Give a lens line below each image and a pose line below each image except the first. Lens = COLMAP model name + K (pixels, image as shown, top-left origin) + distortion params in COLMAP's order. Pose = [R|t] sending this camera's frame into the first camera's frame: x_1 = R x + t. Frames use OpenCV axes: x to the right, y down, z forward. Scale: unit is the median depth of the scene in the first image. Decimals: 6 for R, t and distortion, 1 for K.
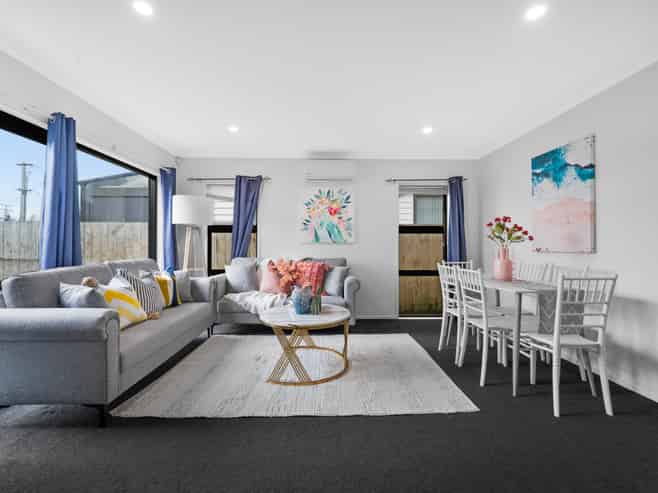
lens RADIAL K [[291.2, 0, 328.7], [0, 291.2, 245.2], [0, 0, 1]] dist [-0.008556, 0.000540]
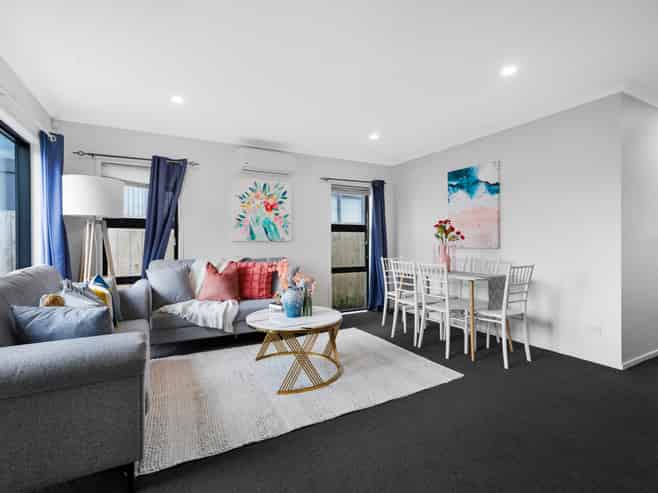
lens RADIAL K [[317.3, 0, 328.6], [0, 317.3, 244.9], [0, 0, 1]] dist [0.000387, 0.000288]
pose [[0.891806, -0.008154, 0.452345, -0.353342], [0.004290, 0.999945, 0.009567, -0.005839], [-0.452399, -0.006591, 0.891791, 0.025687]]
